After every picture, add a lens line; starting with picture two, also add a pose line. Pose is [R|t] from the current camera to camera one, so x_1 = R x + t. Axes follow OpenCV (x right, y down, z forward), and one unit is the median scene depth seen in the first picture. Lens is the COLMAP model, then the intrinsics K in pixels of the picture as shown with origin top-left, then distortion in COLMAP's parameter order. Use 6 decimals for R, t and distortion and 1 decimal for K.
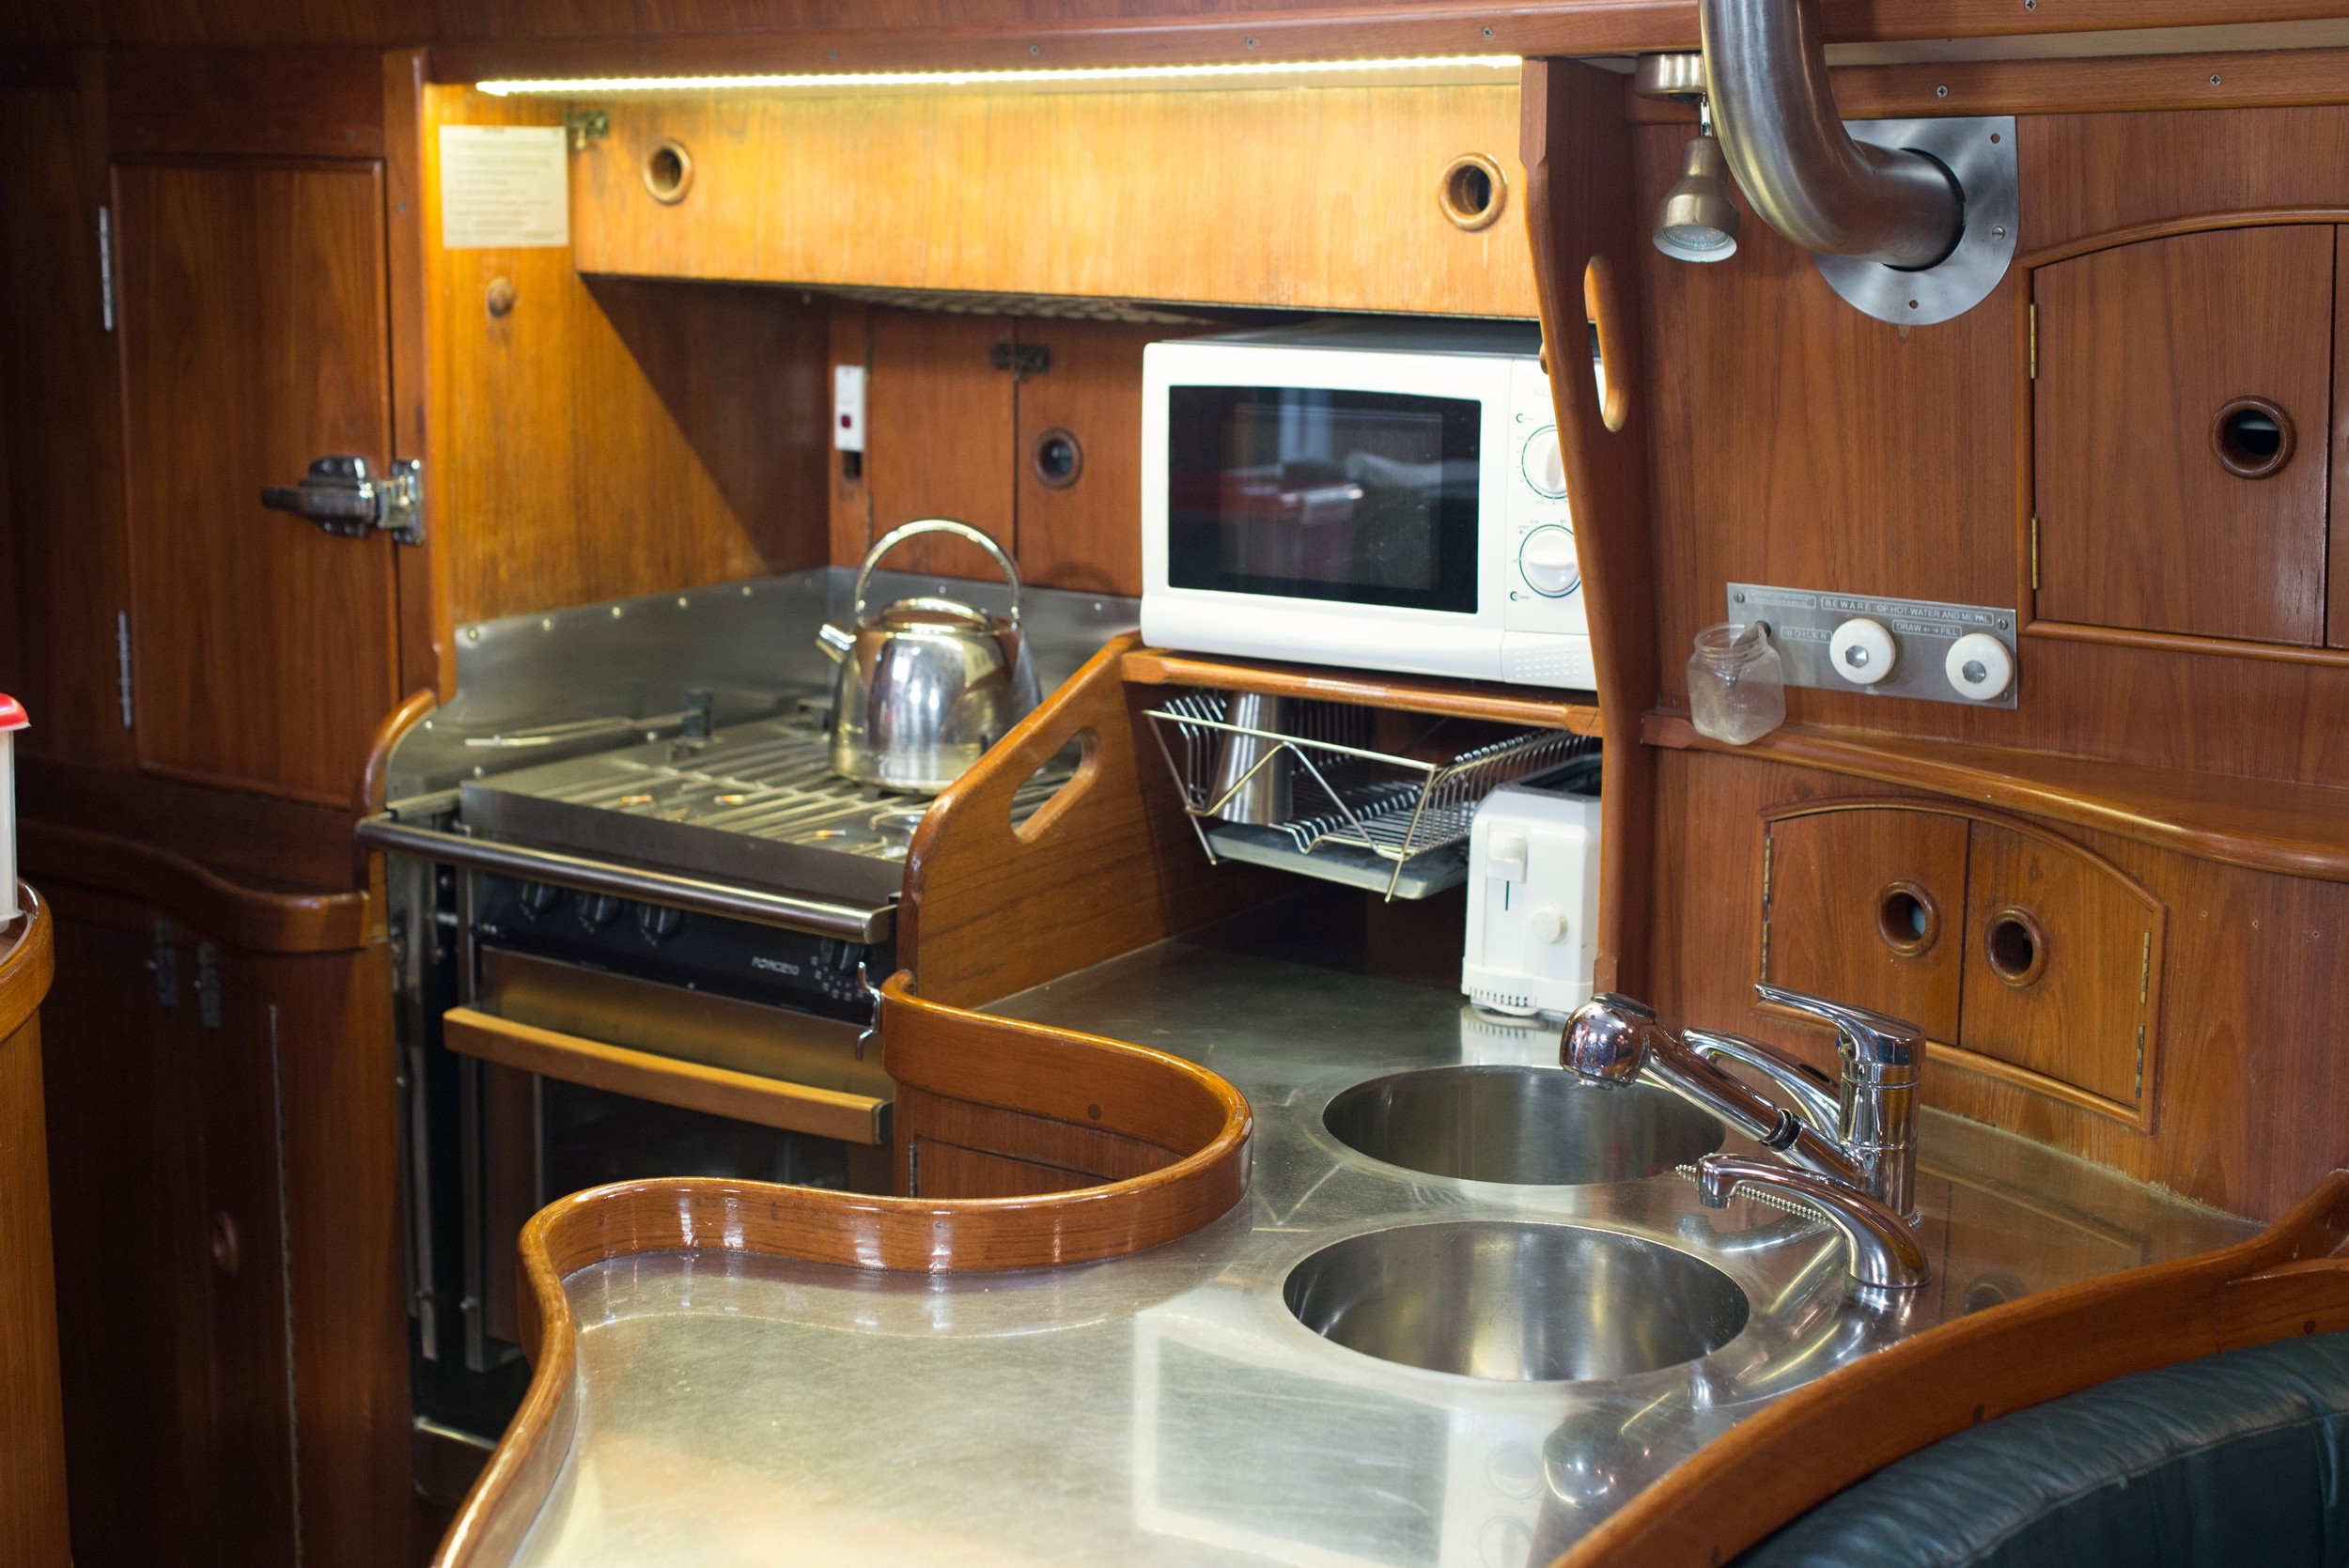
lens RADIAL K [[3412.1, 0, 1174.4], [0, 3412.1, 798.2], [0, 0, 1]] dist [0.008679, 0.000000]
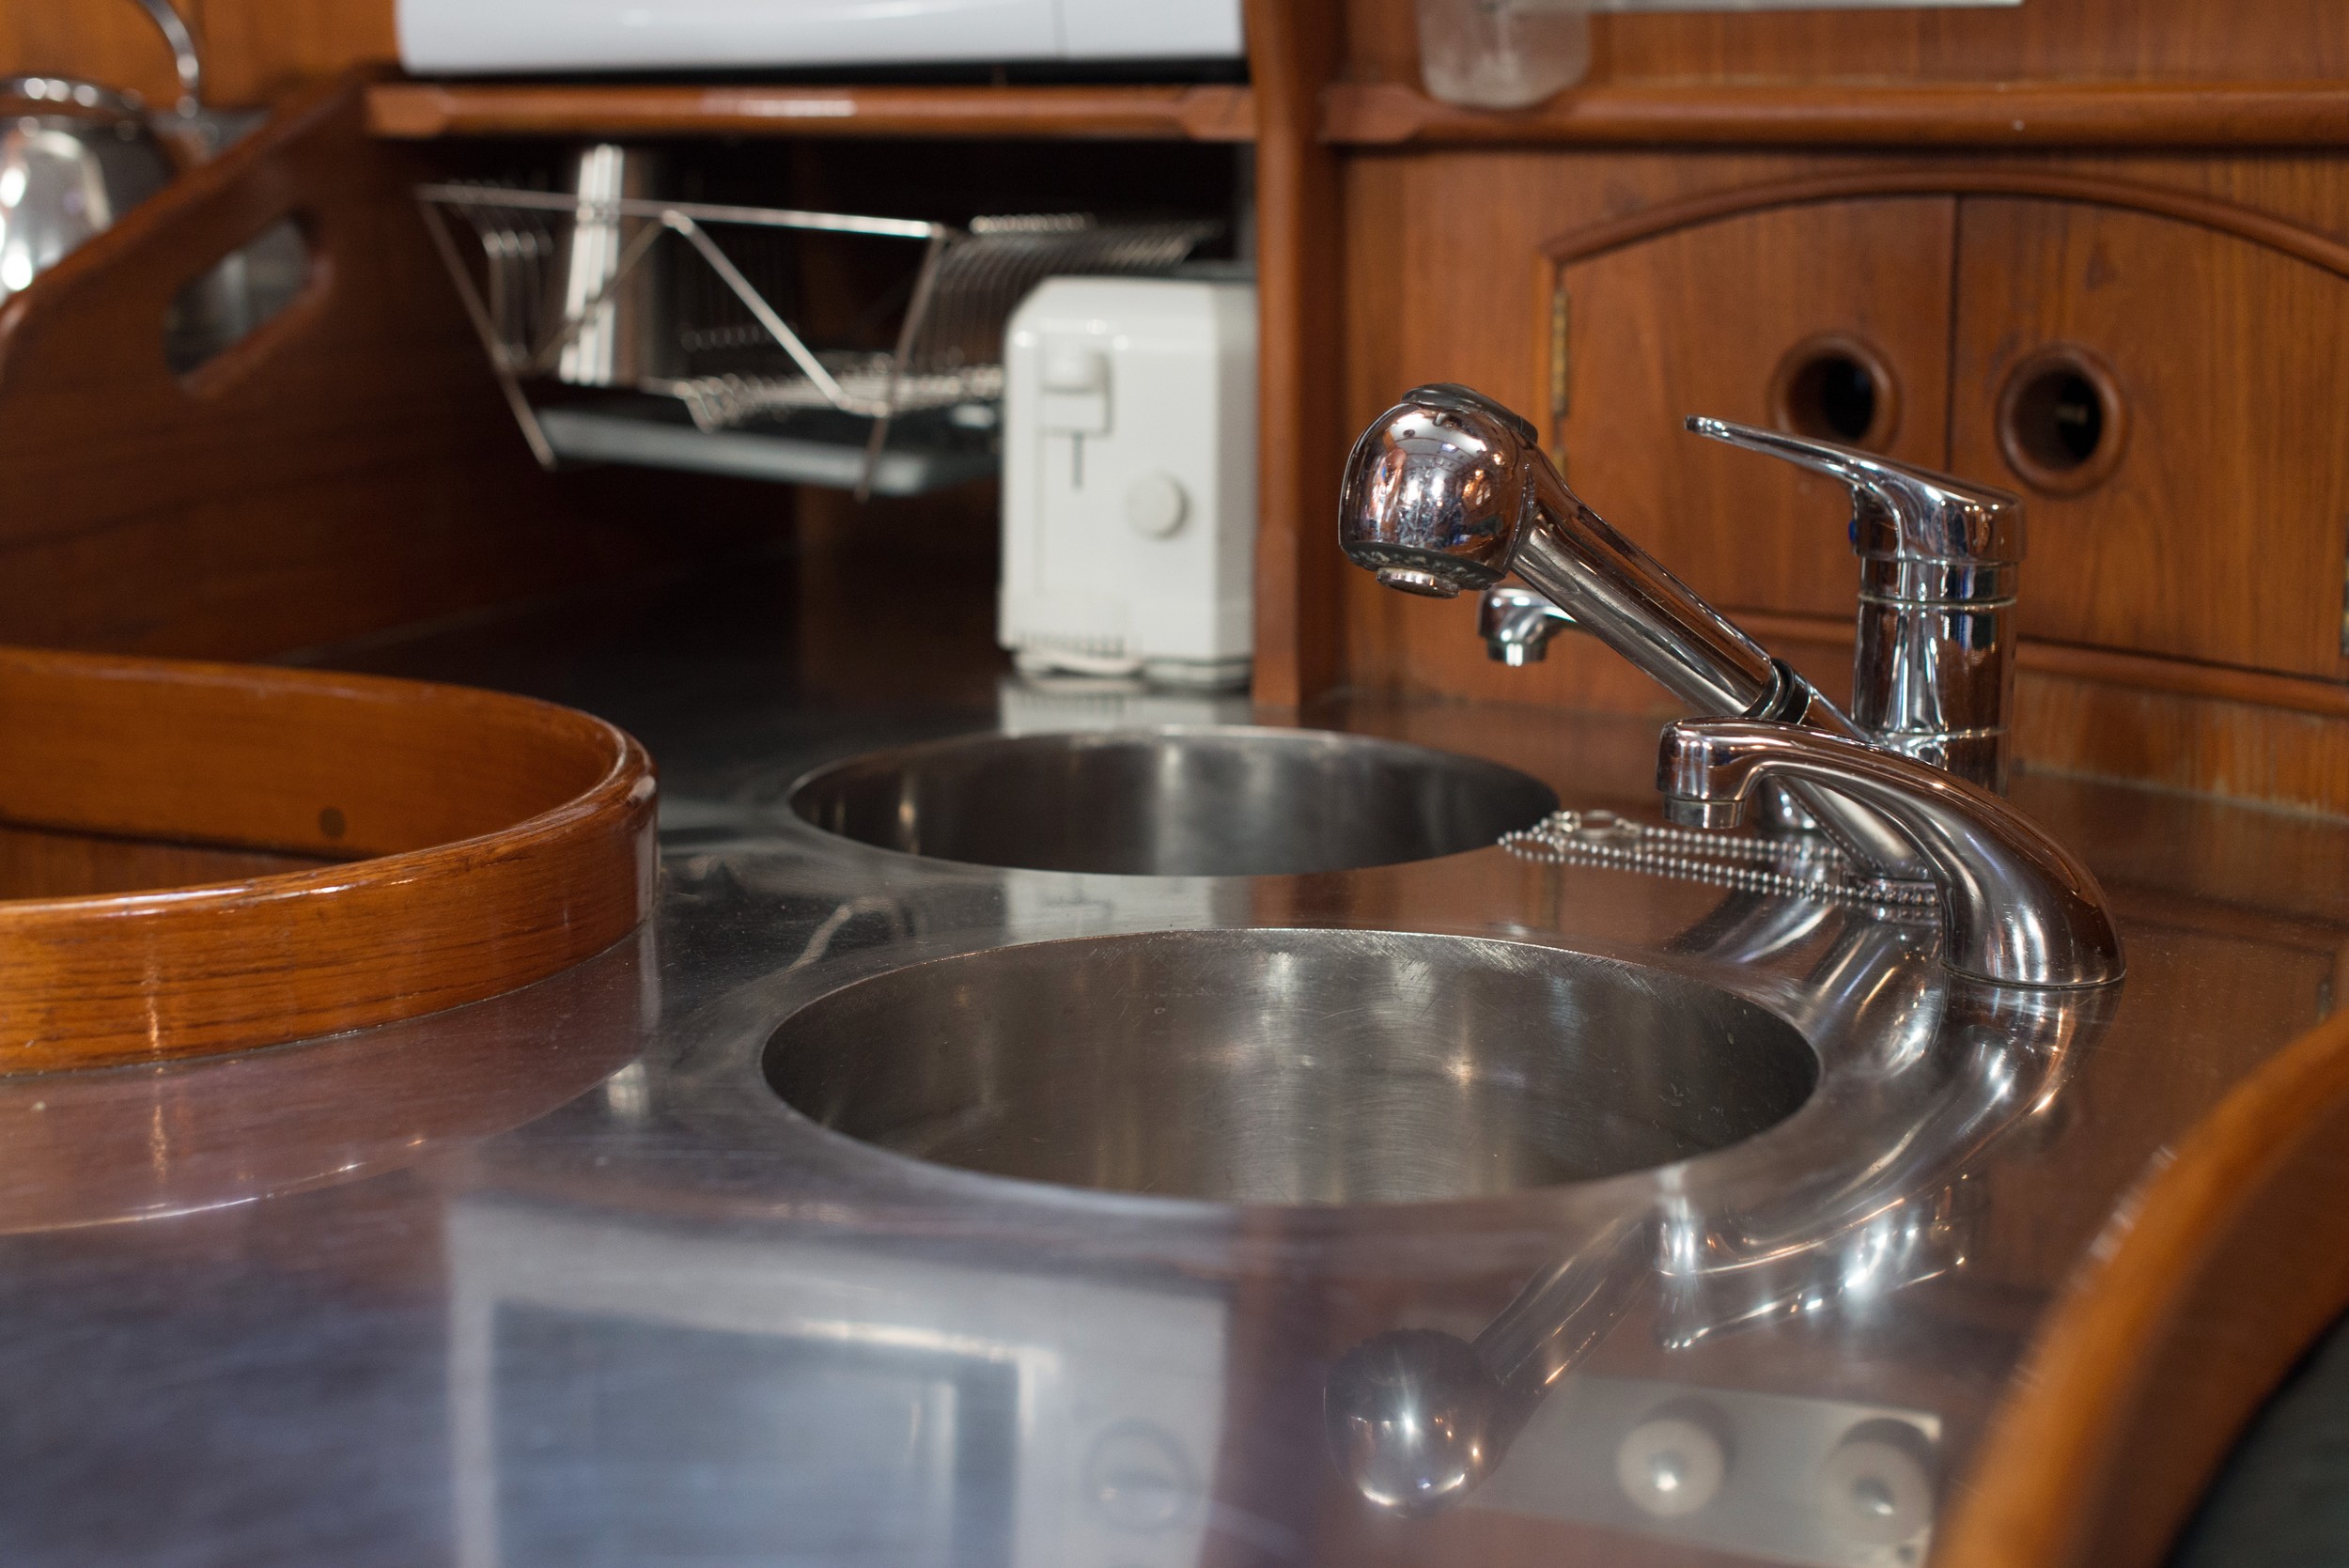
lens RADIAL K [[3412.1, 0, 1187.1], [0, 3412.1, 776.2], [0, 0, 1]] dist [0.008679, 0.000000]
pose [[0.979297, -0.041139, 0.198205, 0.000566], [0.045789, 0.998772, -0.018934, 0.090160], [-0.197183, 0.027618, 0.979978, 0.430814]]
